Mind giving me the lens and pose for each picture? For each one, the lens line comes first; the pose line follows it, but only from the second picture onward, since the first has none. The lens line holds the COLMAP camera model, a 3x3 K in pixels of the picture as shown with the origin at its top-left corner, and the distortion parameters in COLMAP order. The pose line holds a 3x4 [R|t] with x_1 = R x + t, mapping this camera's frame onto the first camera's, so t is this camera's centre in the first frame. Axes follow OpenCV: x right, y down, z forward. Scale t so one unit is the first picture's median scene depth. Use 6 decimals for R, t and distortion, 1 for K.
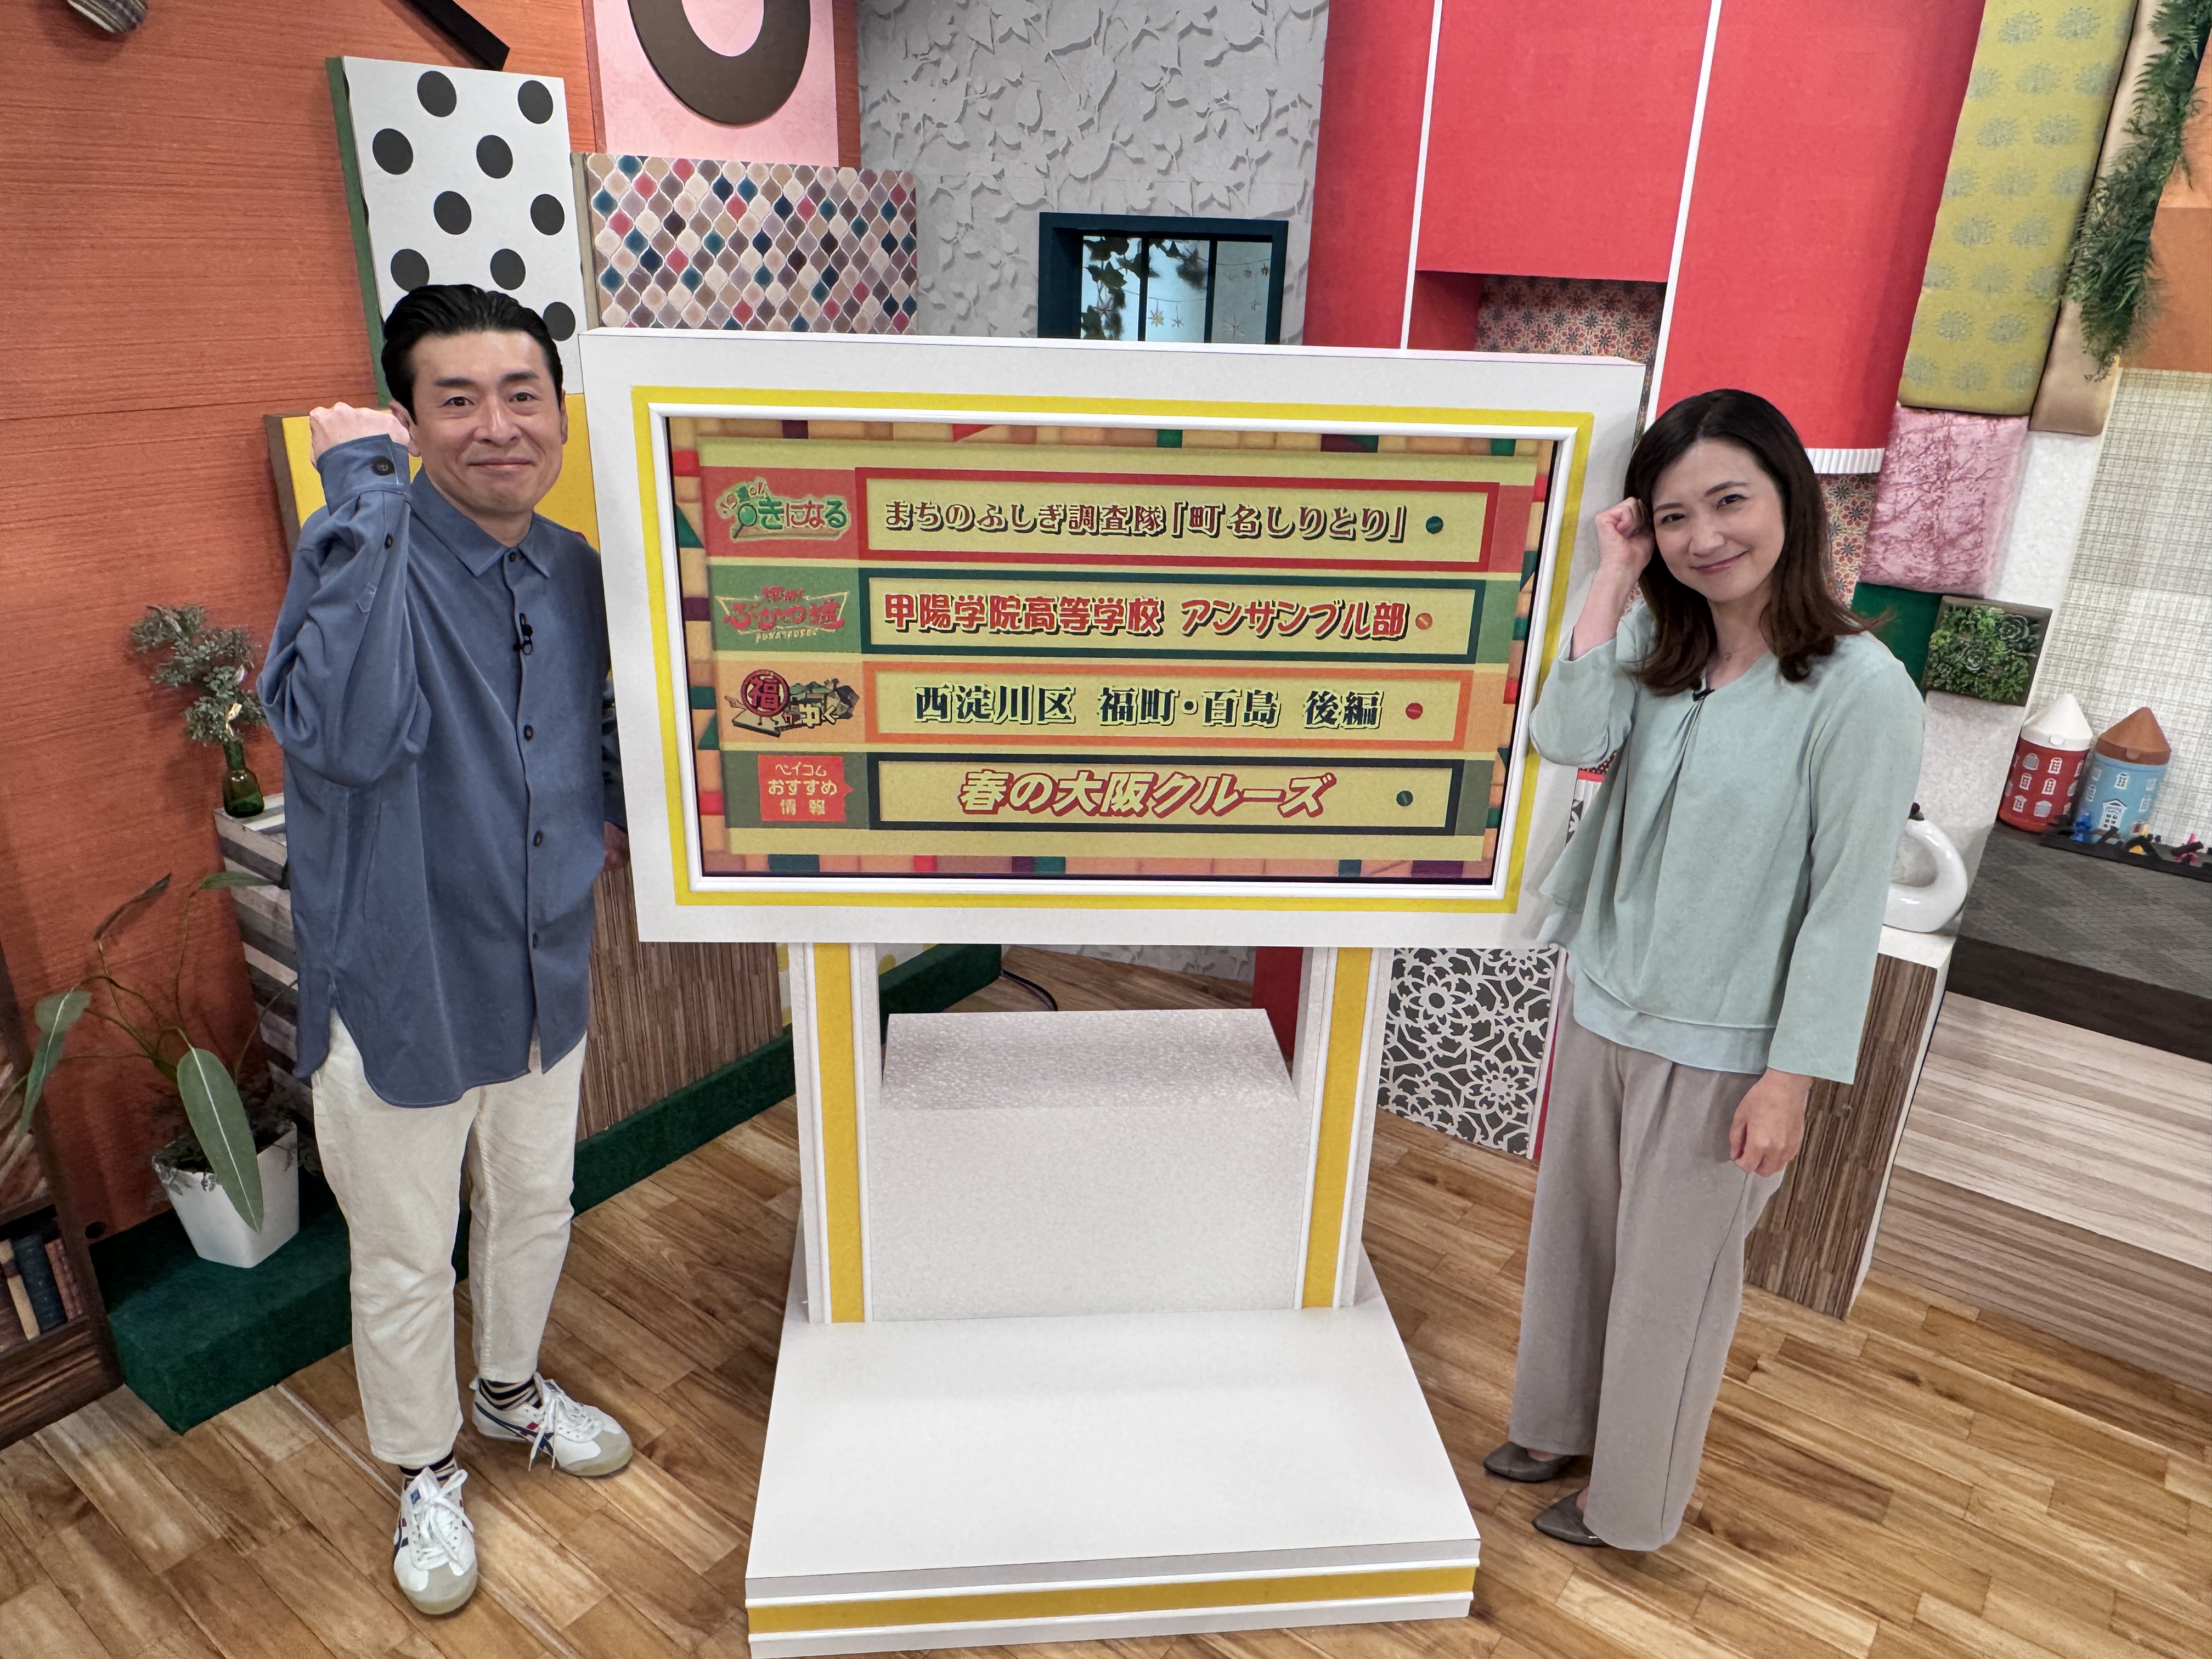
lens RADIAL K [[1505.1, 0, 1103.3], [0, 1505.1, 847.3], [0, 0, 1]] dist [-0.004634, 0.013064]
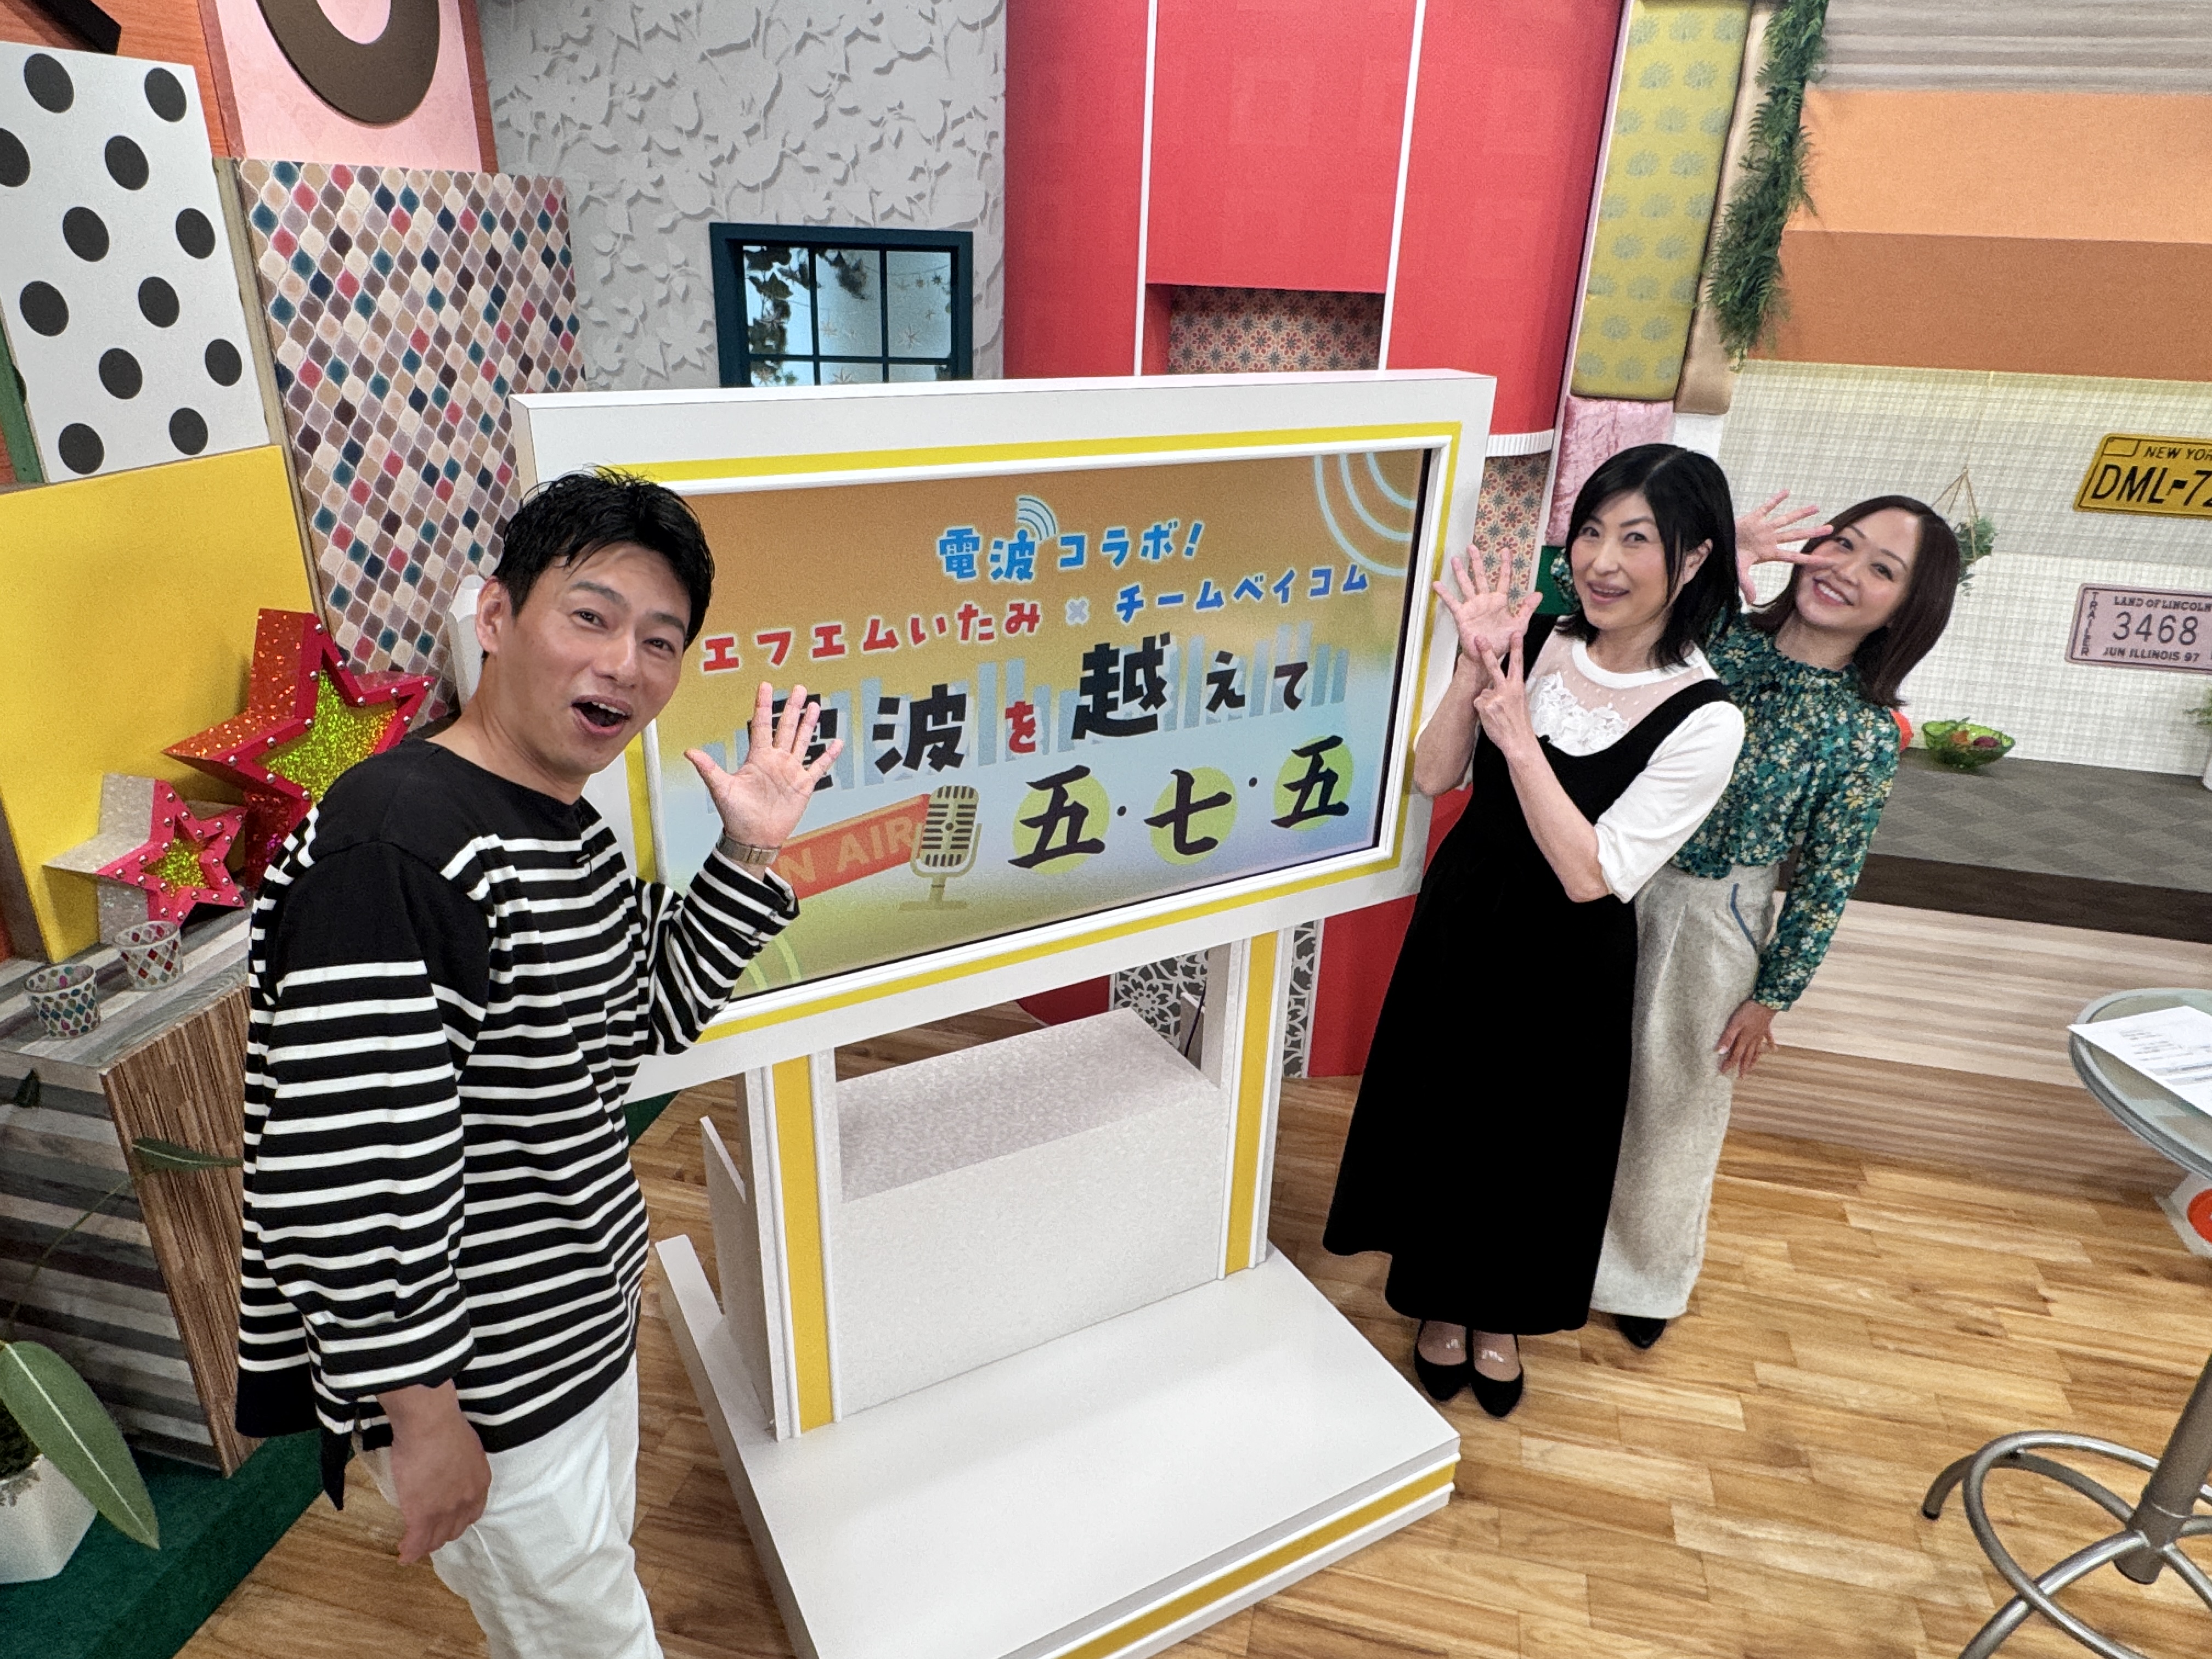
lens RADIAL K [[1386.1, 0, 1088.9], [0, 1386.1, 846.9], [0, 0, 1]] dist [0.003525, 0.001719]
pose [[0.921777, -0.161226, 0.352610, -0.251648], [0.147245, 0.986875, 0.066312, -0.068780], [-0.358673, -0.009205, 0.933418, 0.111511]]
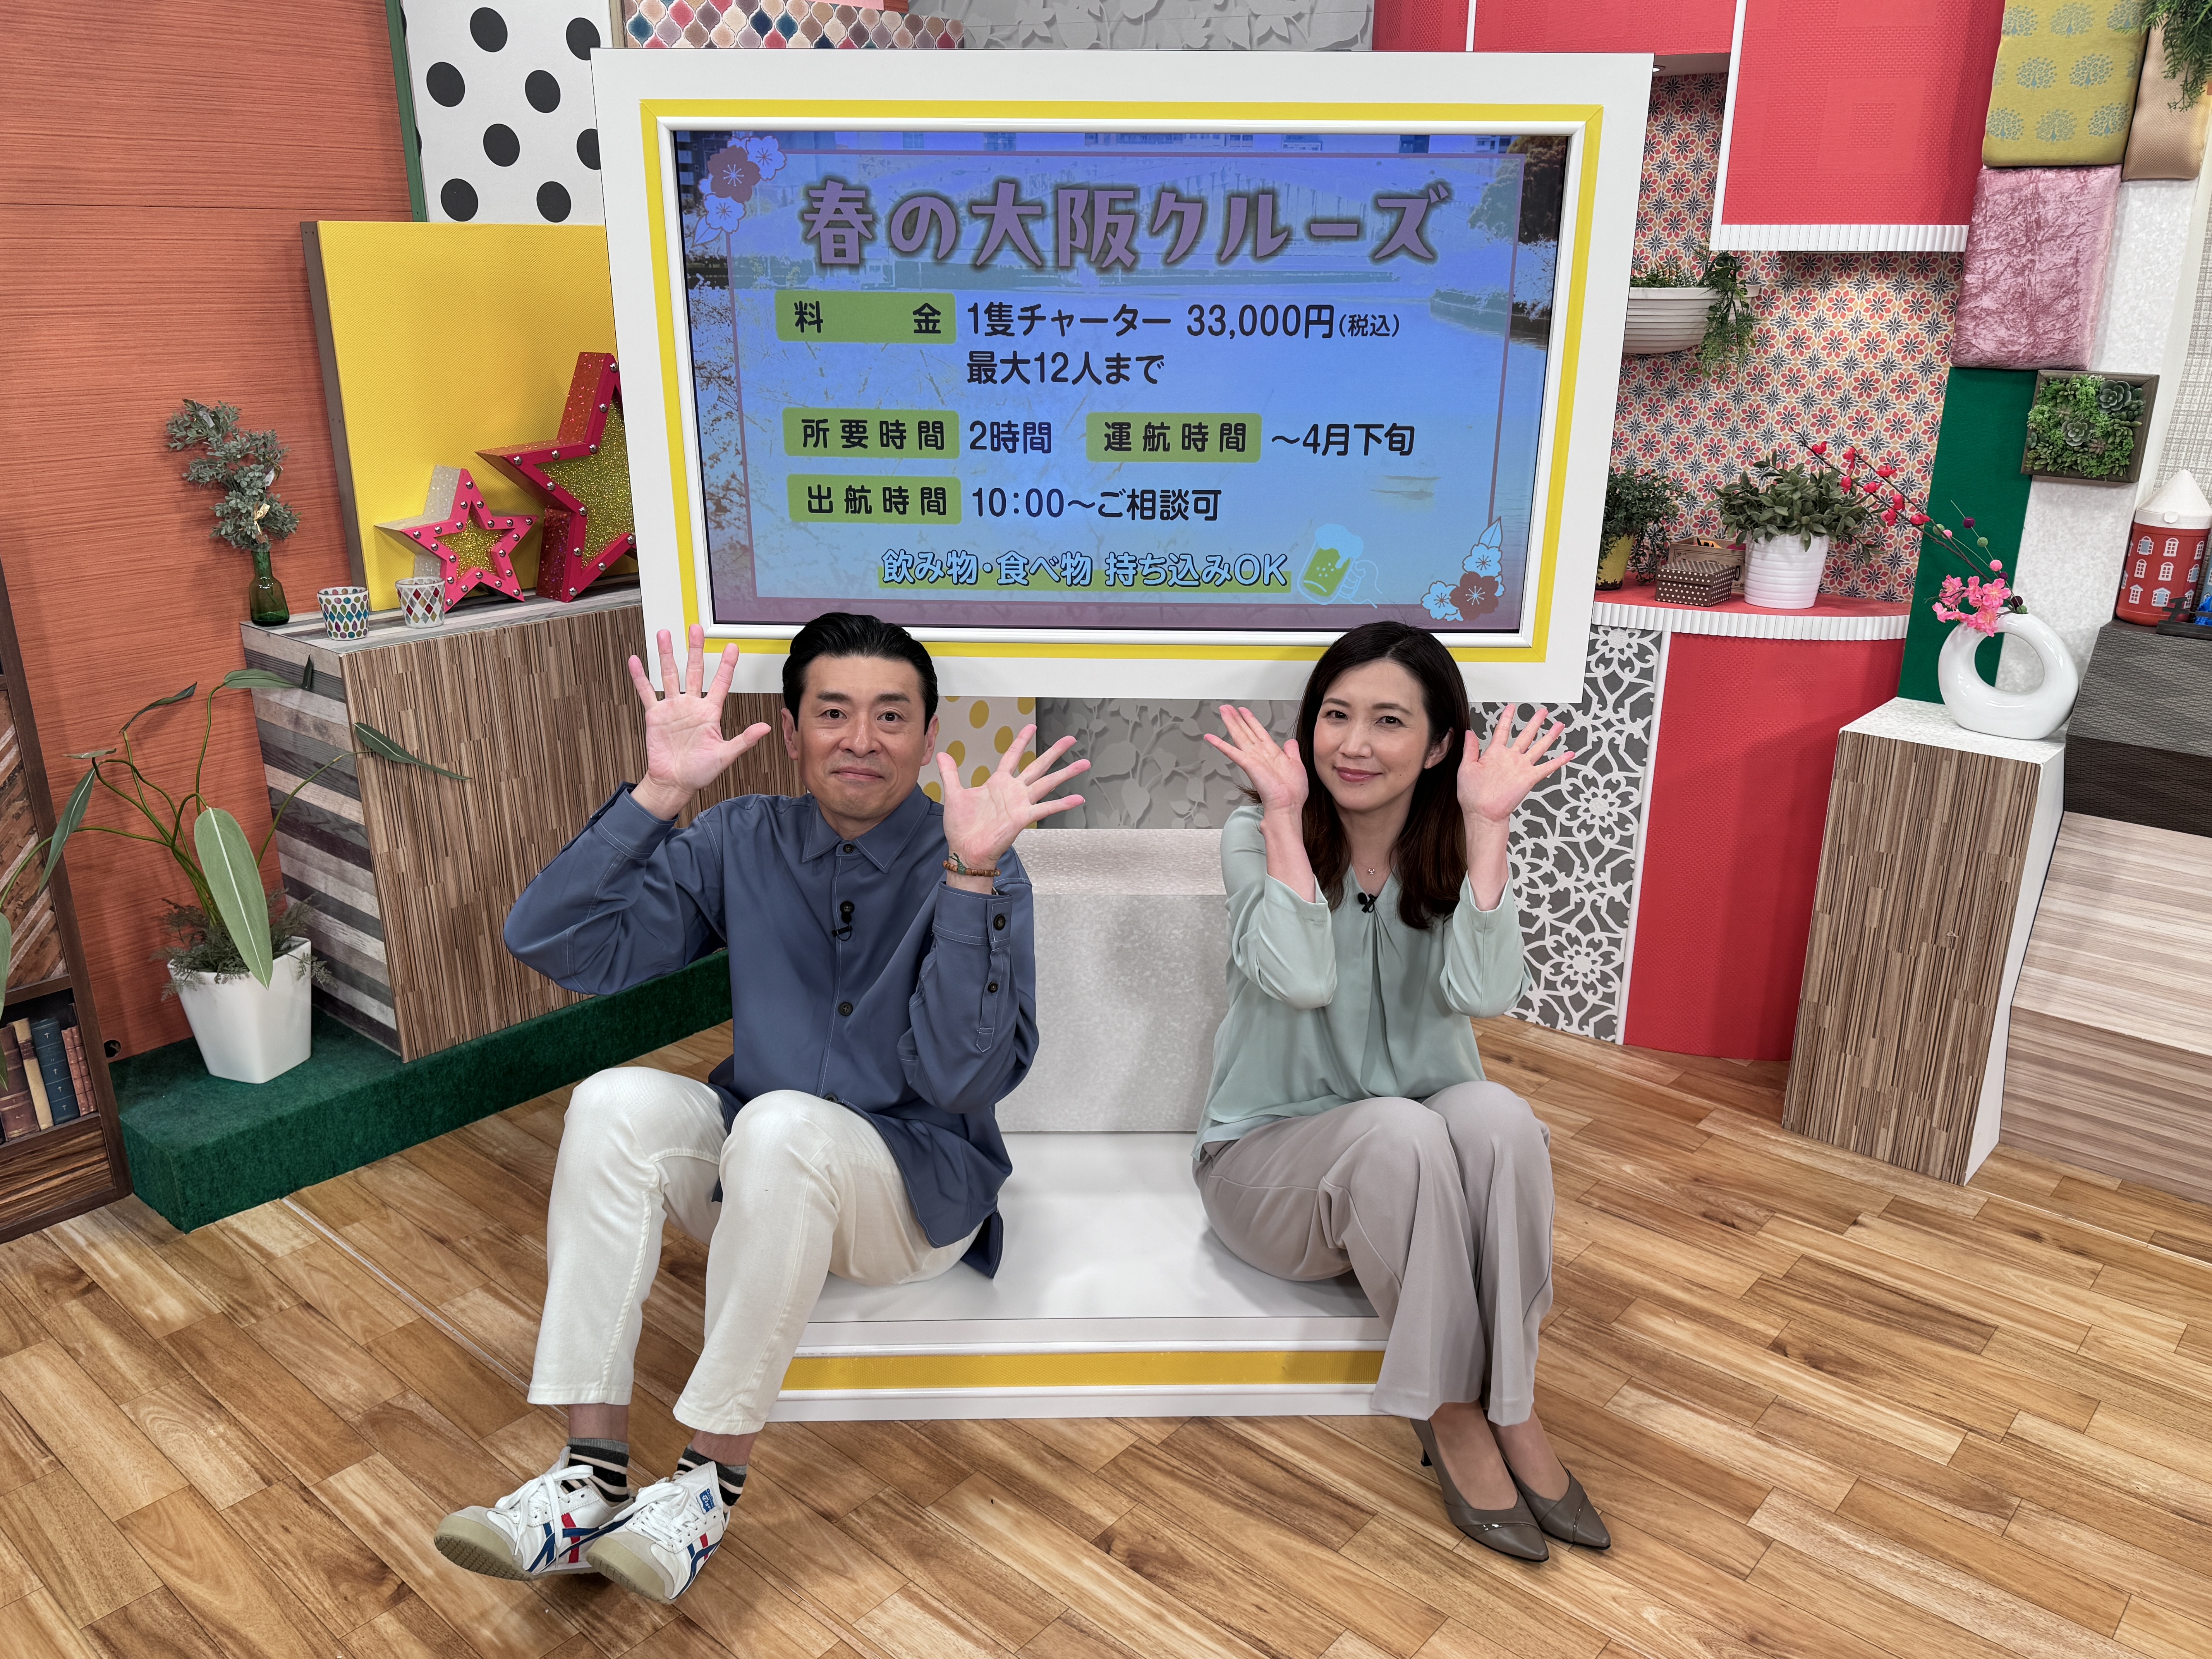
lens RADIAL K [[1704.5, 0, 1104.1], [0, 1704.5, 844.2], [0, 0, 1]] dist [0.042096, -0.040012]
pose [[0.997281, 0.000287, -0.073696, 0.060067], [-0.004637, 0.998255, -0.058863, 0.184123], [0.073551, 0.059044, 0.995542, -0.077207]]
